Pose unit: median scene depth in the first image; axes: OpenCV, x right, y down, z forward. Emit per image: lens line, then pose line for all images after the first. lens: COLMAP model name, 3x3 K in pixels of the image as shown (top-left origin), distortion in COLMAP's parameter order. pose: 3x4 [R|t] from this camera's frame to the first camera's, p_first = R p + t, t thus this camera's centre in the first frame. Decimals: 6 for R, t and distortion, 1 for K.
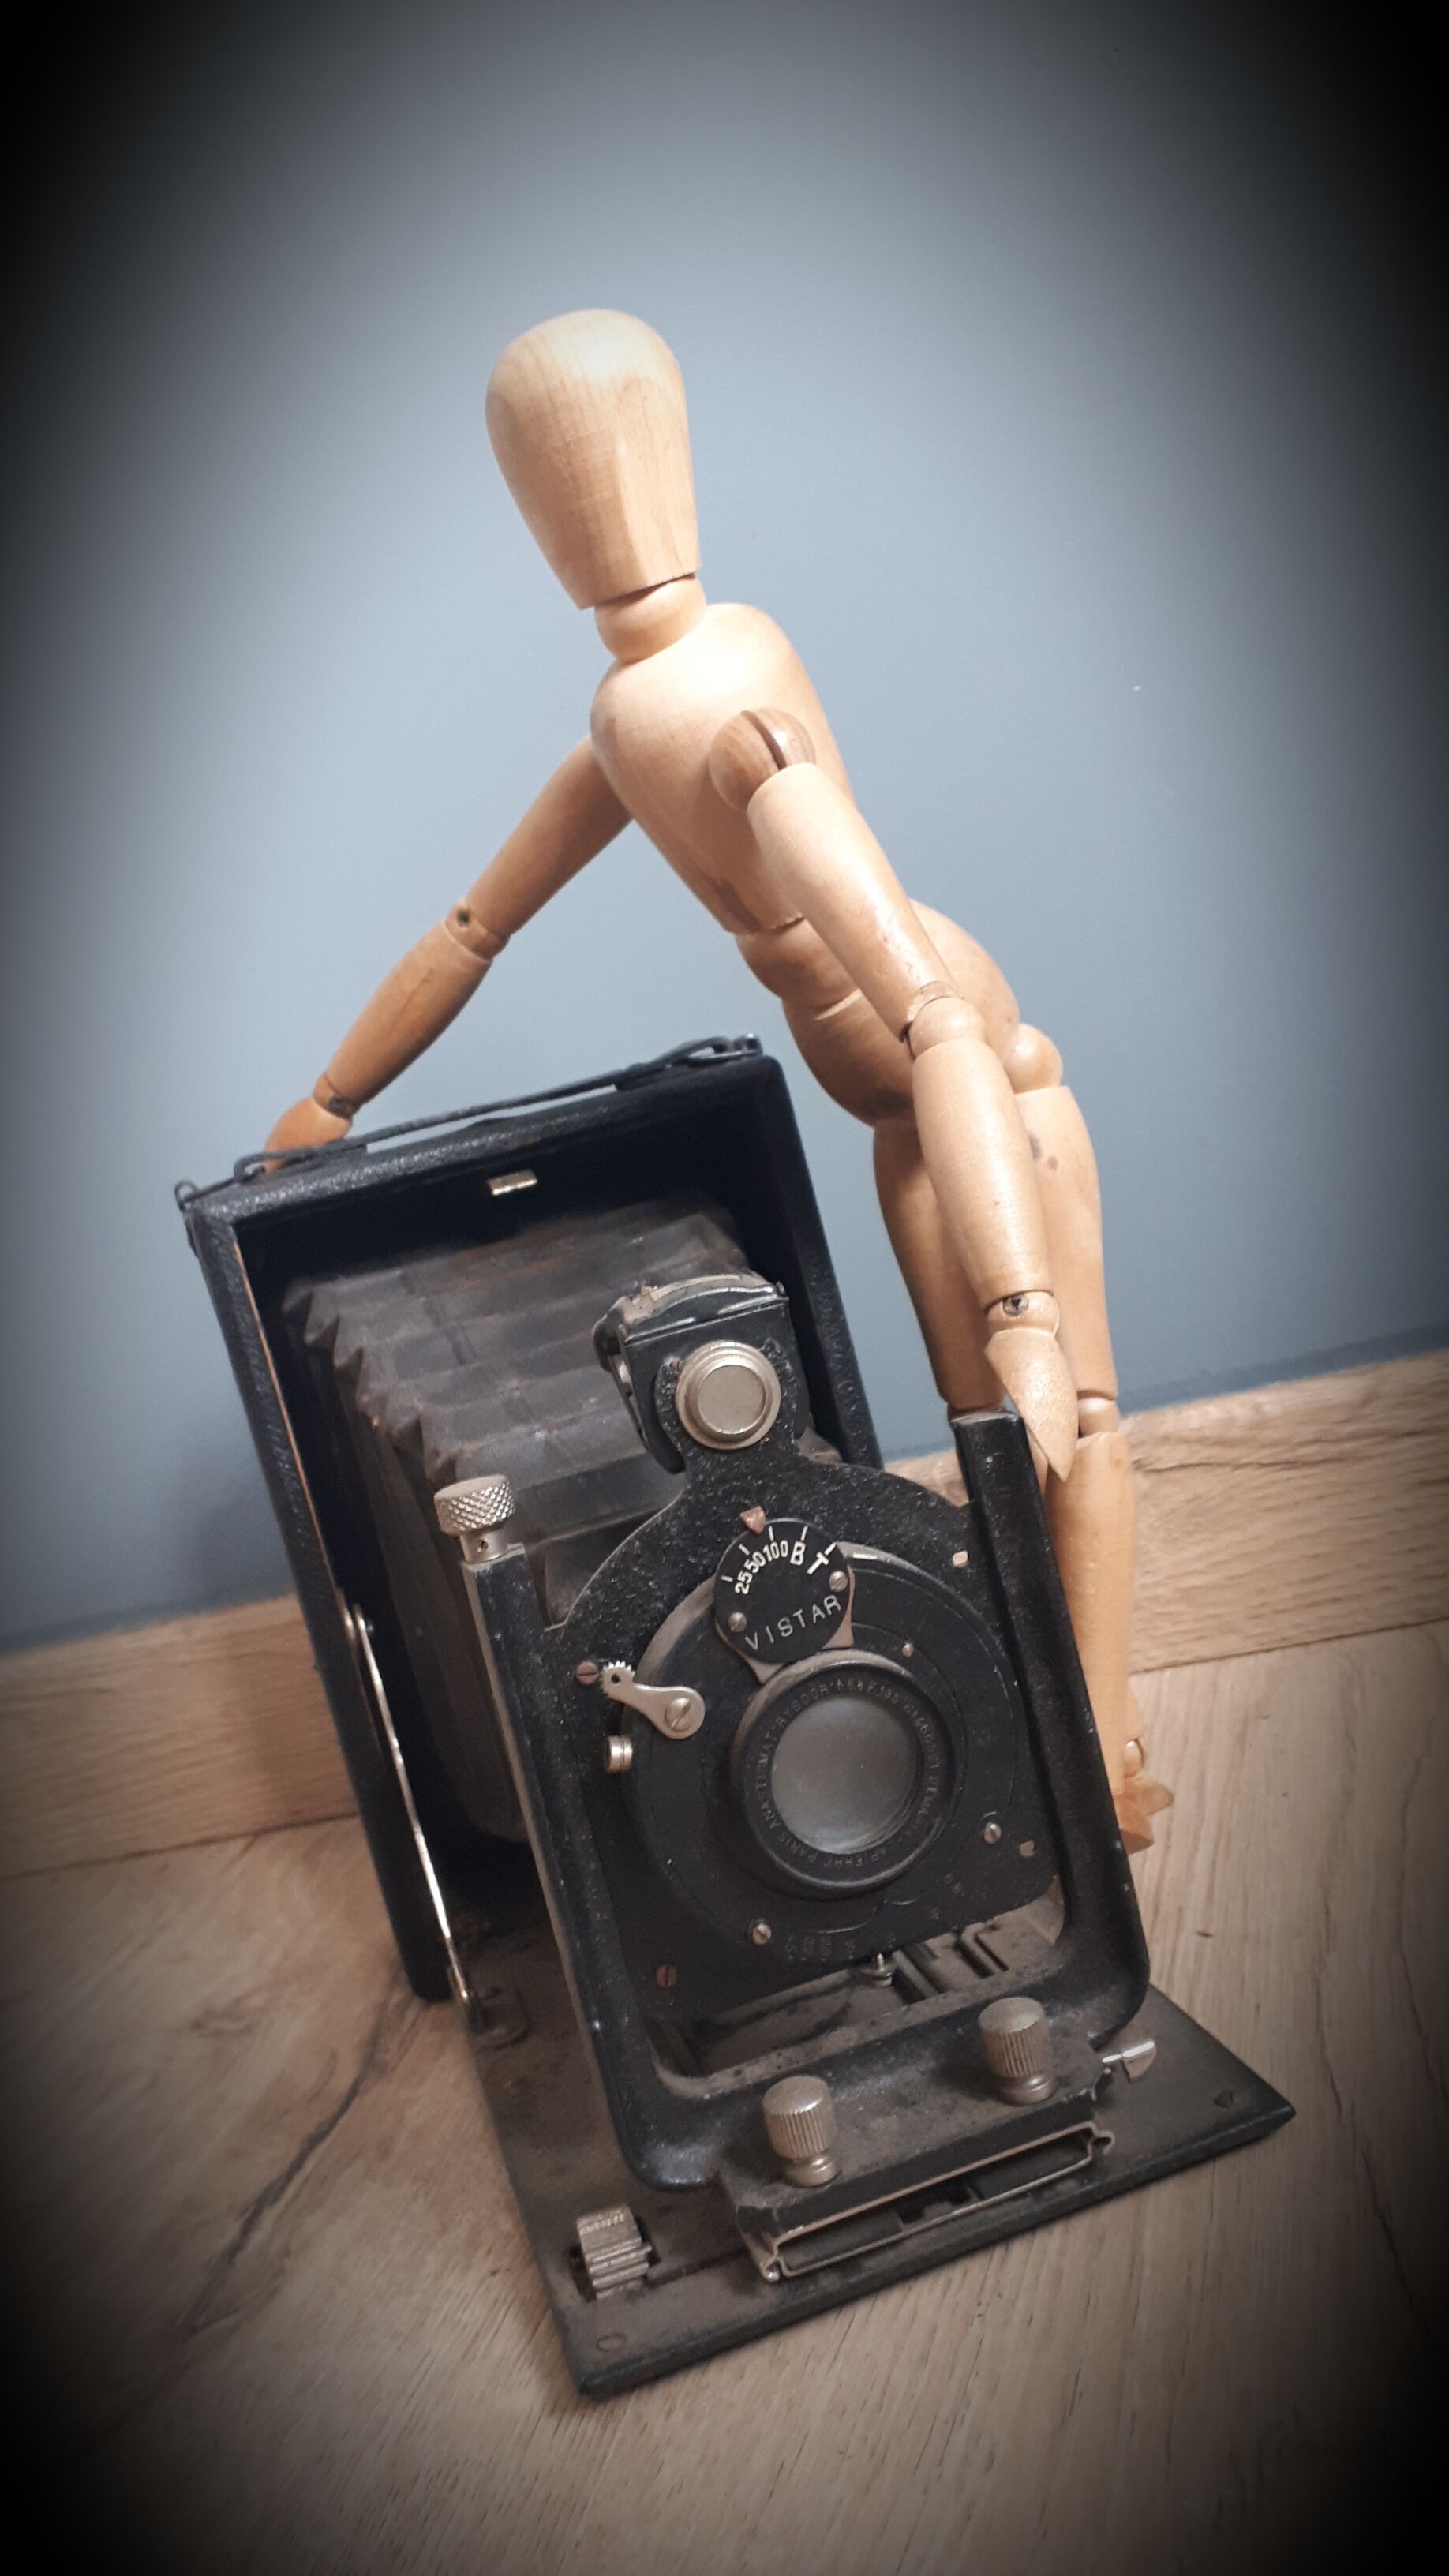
lens RADIAL K [[2069.7, 0, 716.4], [0, 2069.7, 1280.4], [0, 0, 1]] dist [0.057924, -0.159488]
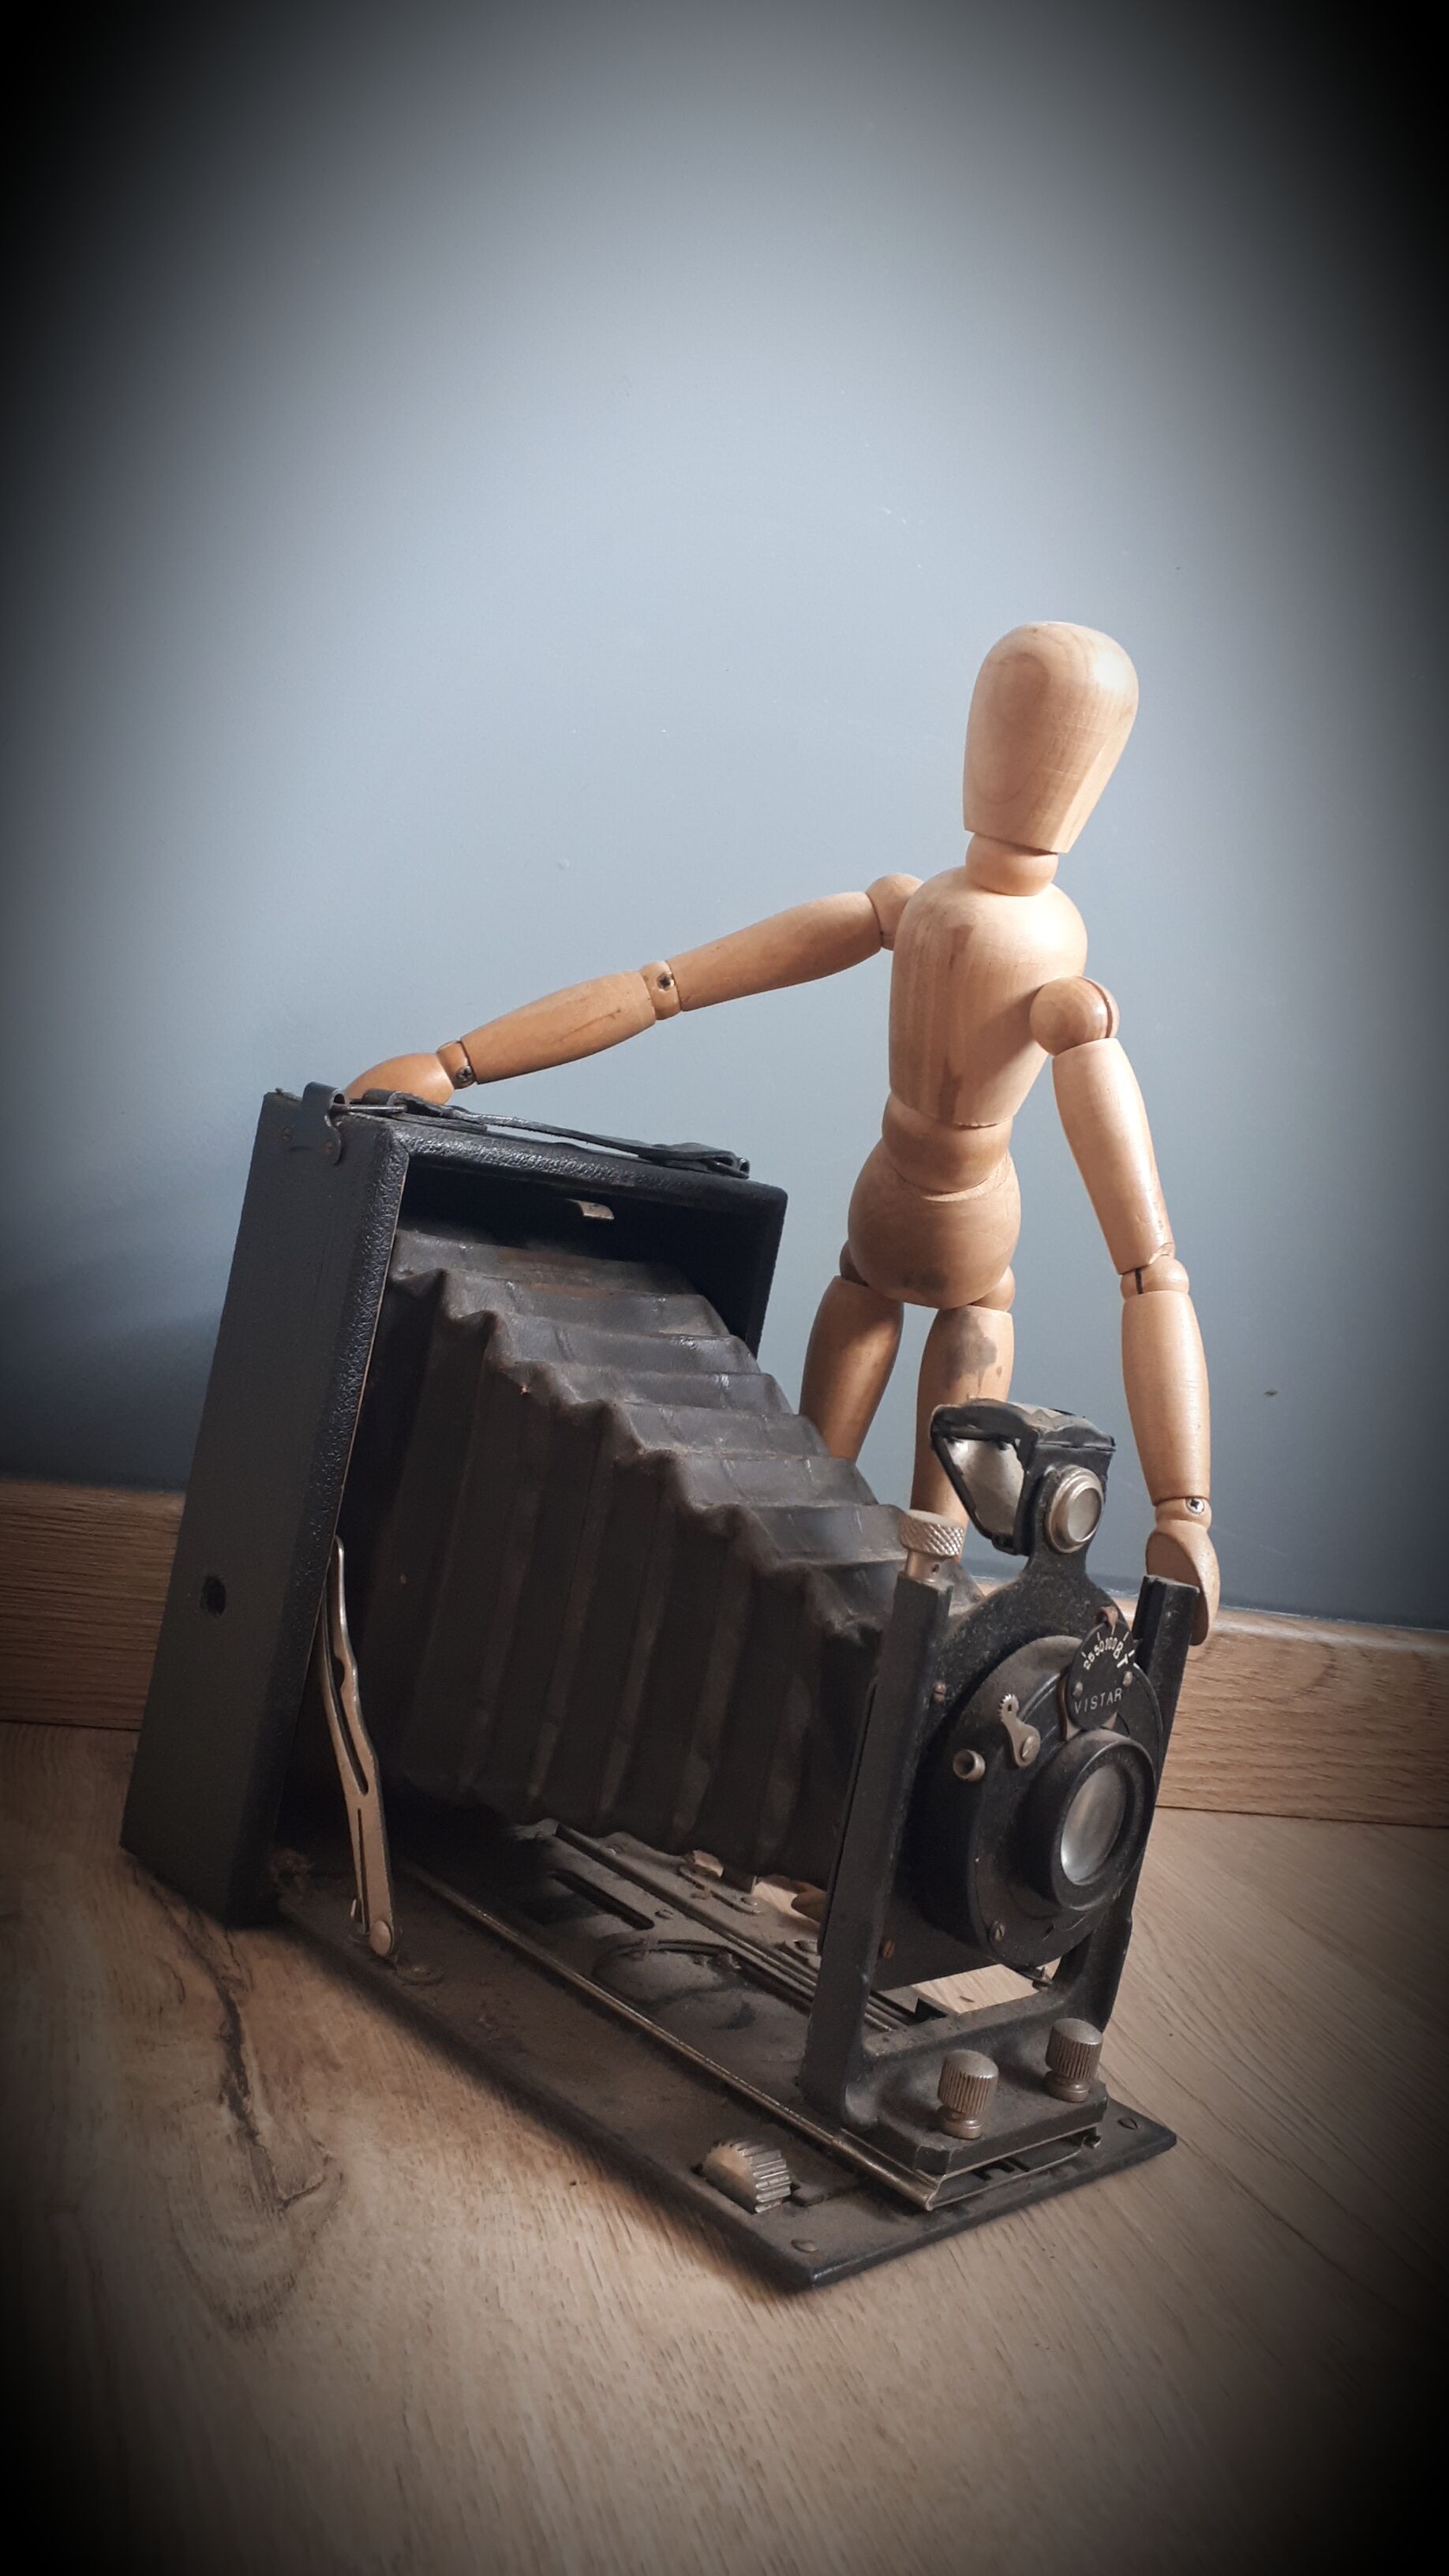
lens RADIAL K [[2069.7, 0, 689.3], [0, 2069.7, 1258.9], [0, 0, 1]] dist [0.057924, -0.159488]
pose [[0.773207, 0.365735, 0.518063, -0.733830], [-0.333190, 0.929386, -0.158830, 0.158757], [-0.539570, -0.049805, 0.840467, 0.056191]]
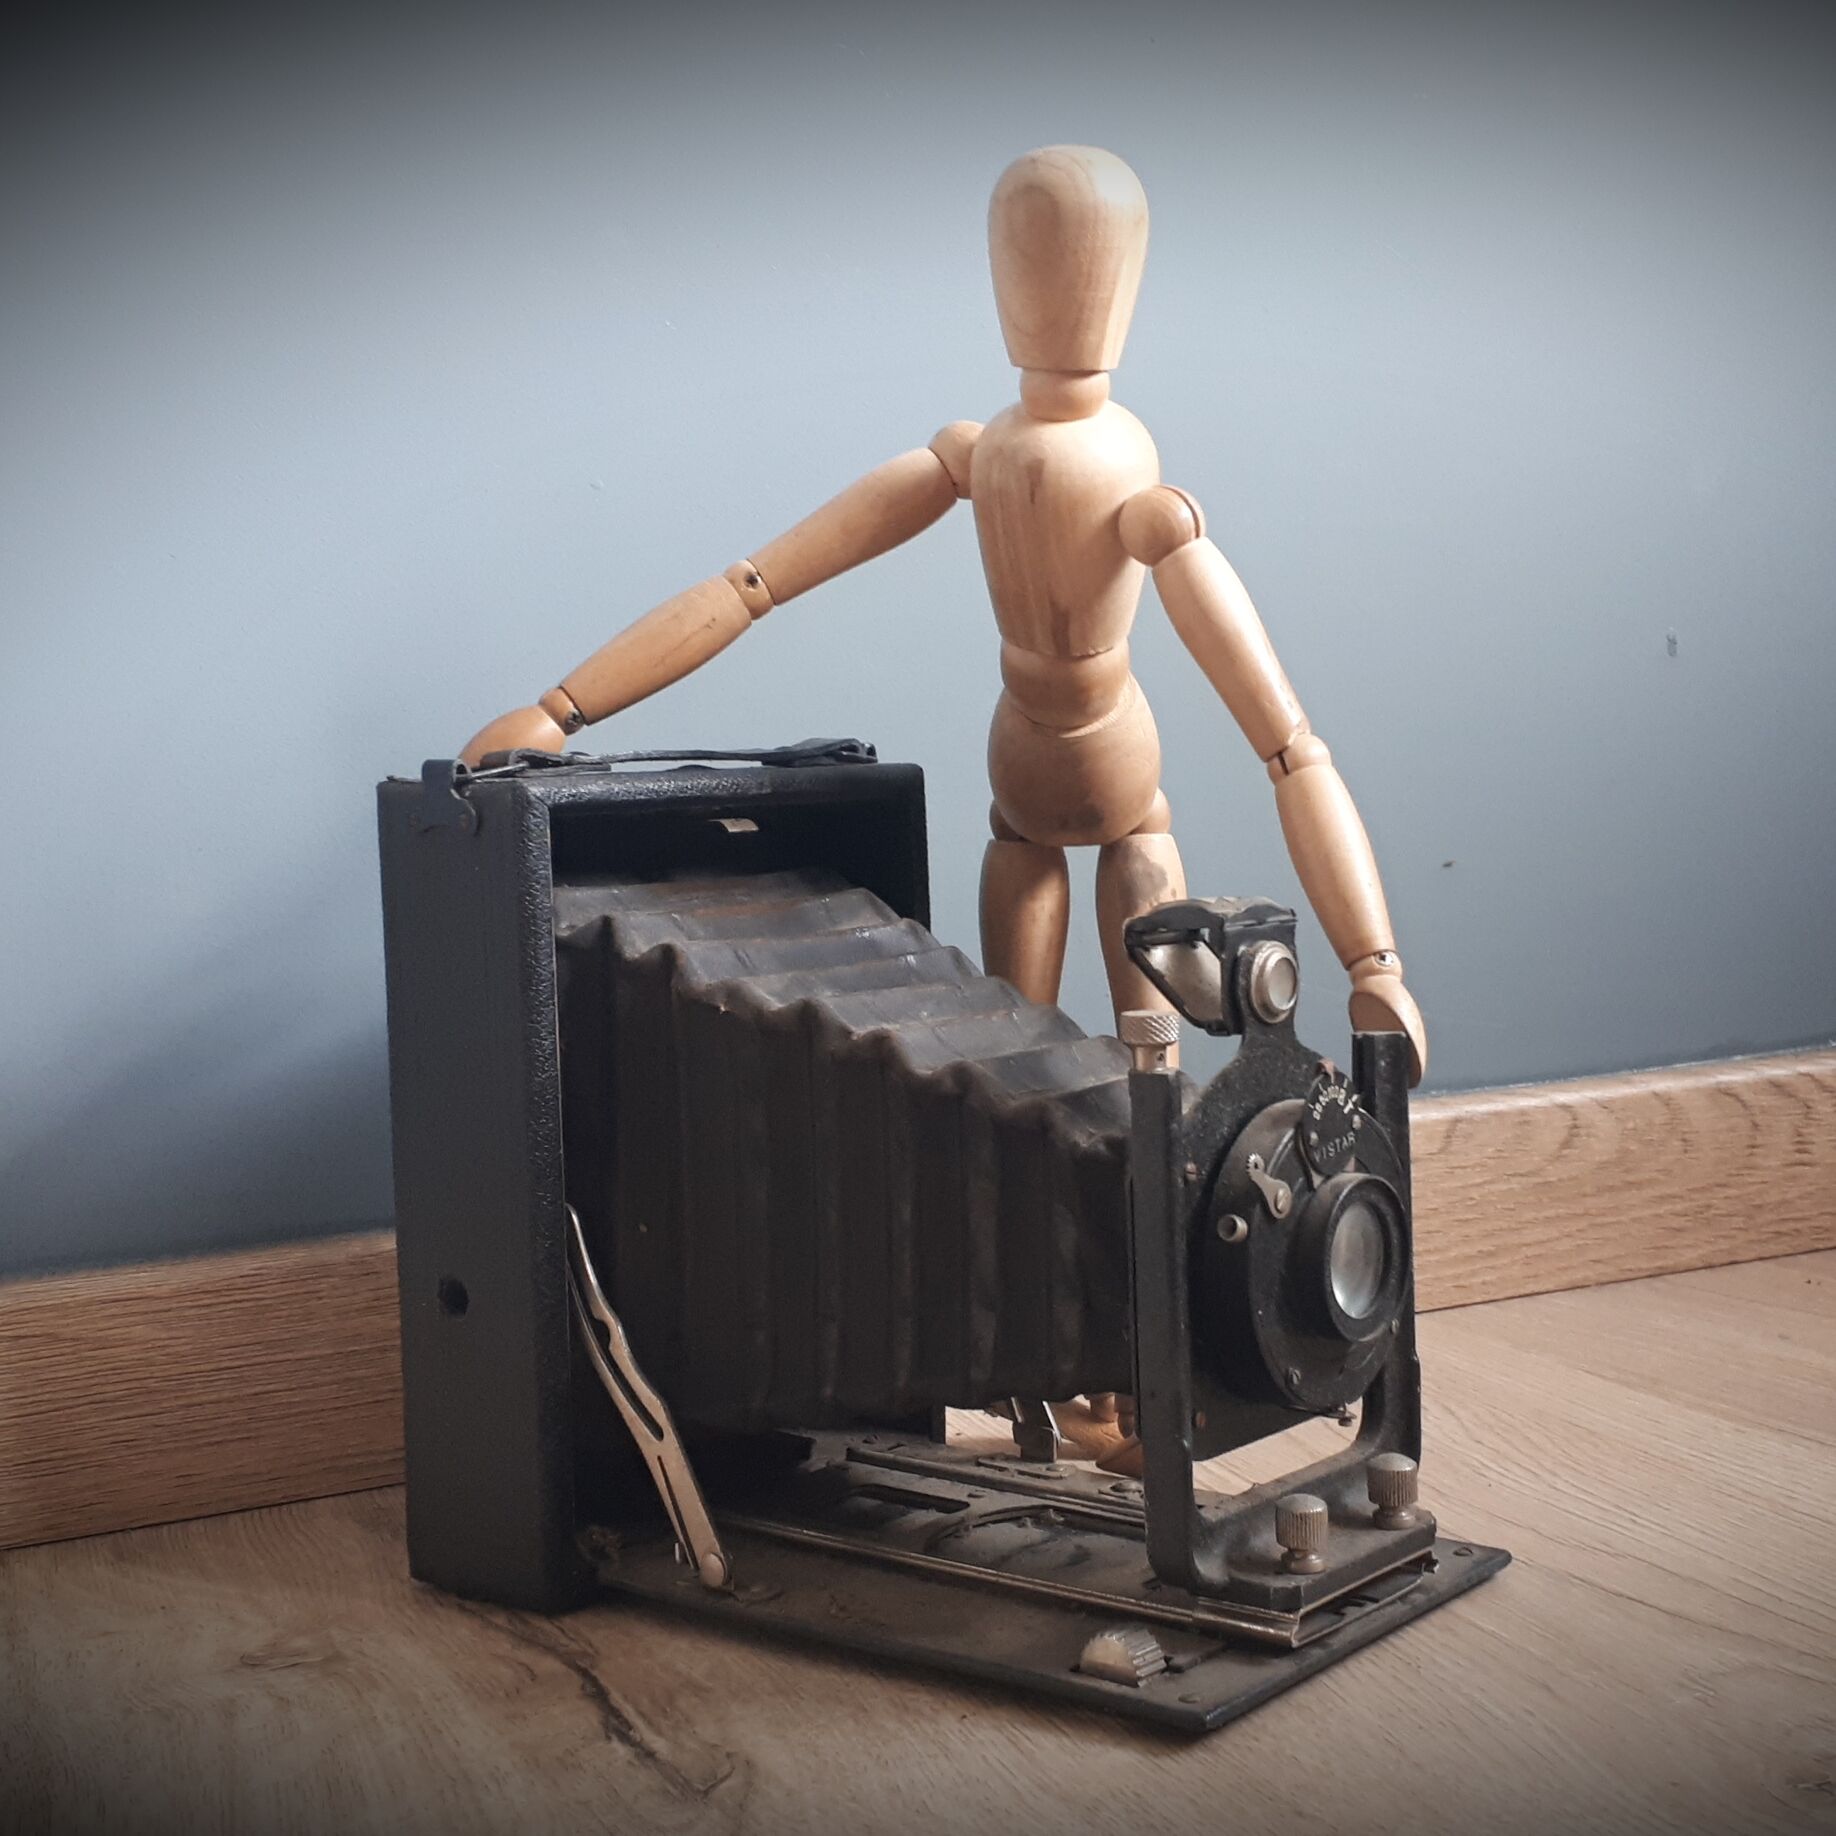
lens RADIAL K [[2603.4, 0, 1032.1], [0, 2603.4, 919.6], [0, 0, 1]] dist [0.076092, 0.000000]
pose [[0.779037, 0.175713, 0.601853, -0.932278], [-0.085743, 0.980765, -0.175353, 0.266876], [-0.621088, 0.085002, 0.779118, -0.175974]]
